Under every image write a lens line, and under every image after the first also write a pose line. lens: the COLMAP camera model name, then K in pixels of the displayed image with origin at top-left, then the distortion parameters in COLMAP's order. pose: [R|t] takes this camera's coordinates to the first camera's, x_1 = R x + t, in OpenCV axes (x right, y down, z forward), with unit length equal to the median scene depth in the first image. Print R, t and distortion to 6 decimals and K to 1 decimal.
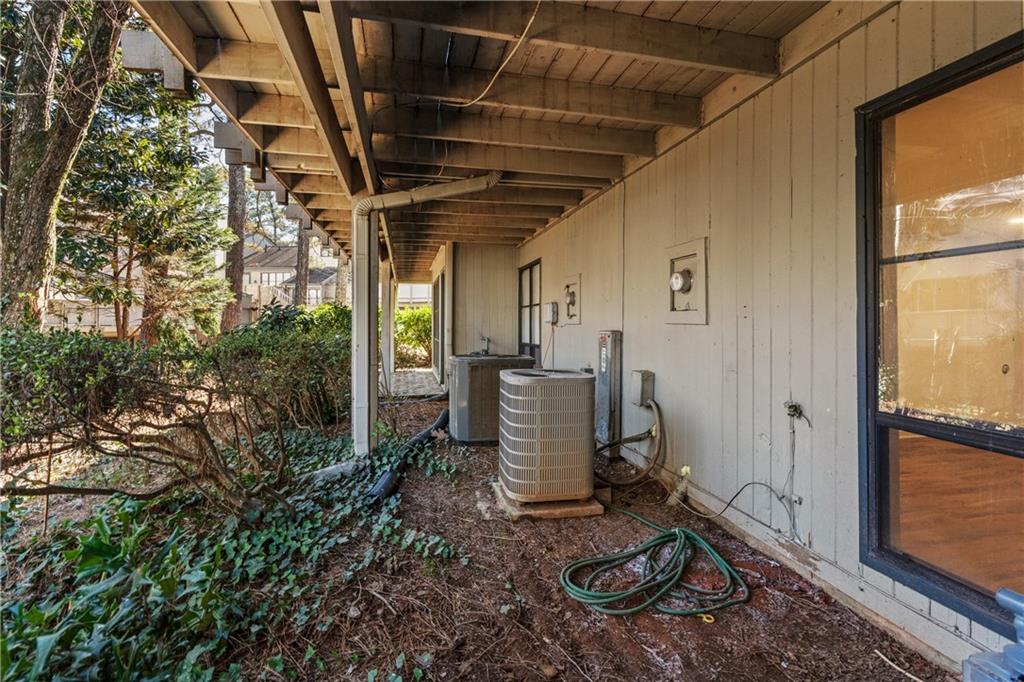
lens RADIAL K [[471.7, 0, 512.0], [0, 471.7, 341.0], [0, 0, 1]] dist [-0.001668, -0.000289]
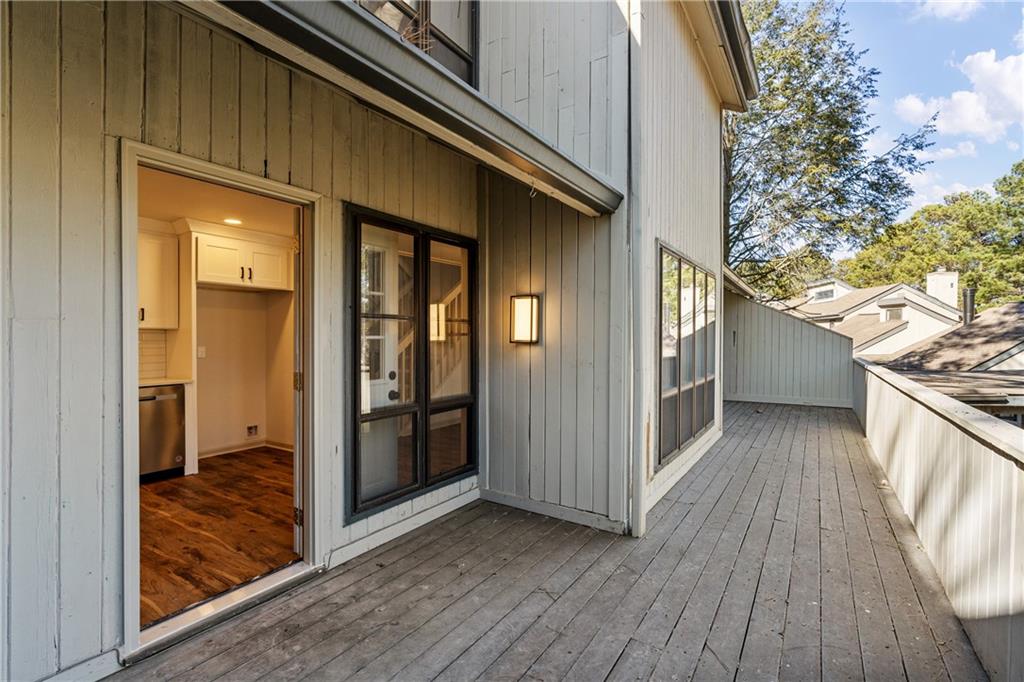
lens RADIAL K [[471.7, 0, 512.0], [0, 471.7, 341.0], [0, 0, 1]] dist [-0.001668, -0.000289]
pose [[-0.695813, -0.011429, 0.718132, -0.651694], [0.016093, 0.999374, 0.031497, -0.126232], [-0.718042, 0.033473, -0.695194, 1.729096]]
